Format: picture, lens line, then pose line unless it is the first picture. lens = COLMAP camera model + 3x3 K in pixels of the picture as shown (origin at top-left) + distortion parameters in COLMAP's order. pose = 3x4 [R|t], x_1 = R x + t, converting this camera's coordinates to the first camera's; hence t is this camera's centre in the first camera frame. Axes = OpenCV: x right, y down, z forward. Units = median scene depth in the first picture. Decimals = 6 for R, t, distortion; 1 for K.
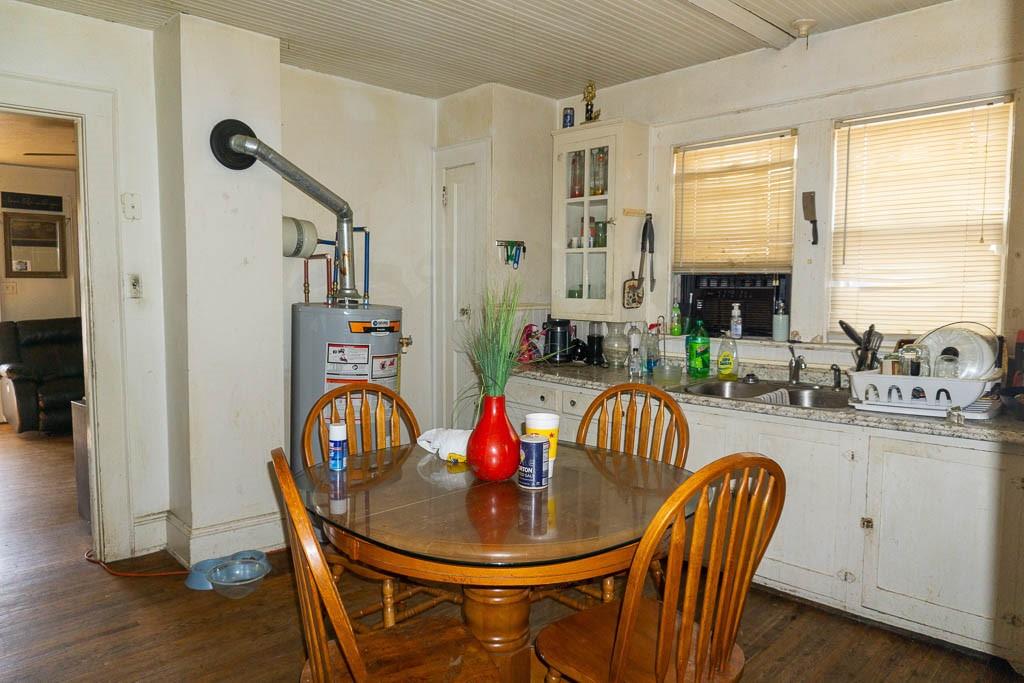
lens RADIAL K [[695.5, 0, 513.1], [0, 695.5, 338.9], [0, 0, 1]] dist [-0.011094, -0.004113]
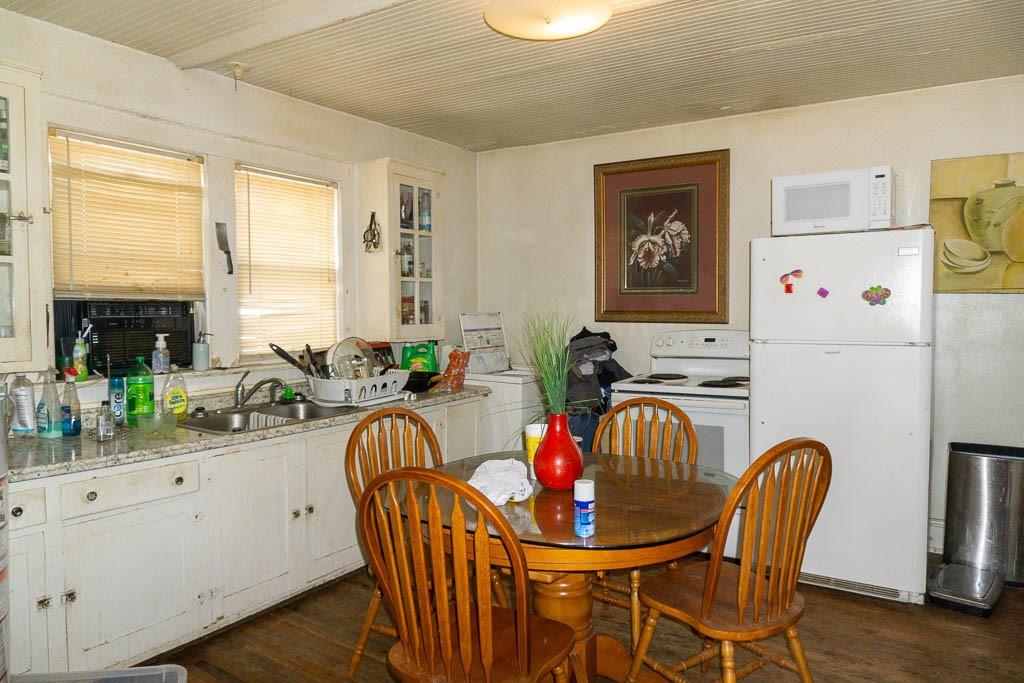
lens RADIAL K [[695.5, 0, 512.4], [0, 695.5, 343.3], [0, 0, 1]] dist [-0.011094, -0.004113]
pose [[-0.209237, -0.045074, 0.976826, -0.661847], [0.083330, 0.994482, 0.063739, -0.060662], [-0.974308, 0.094735, -0.204326, 0.775670]]
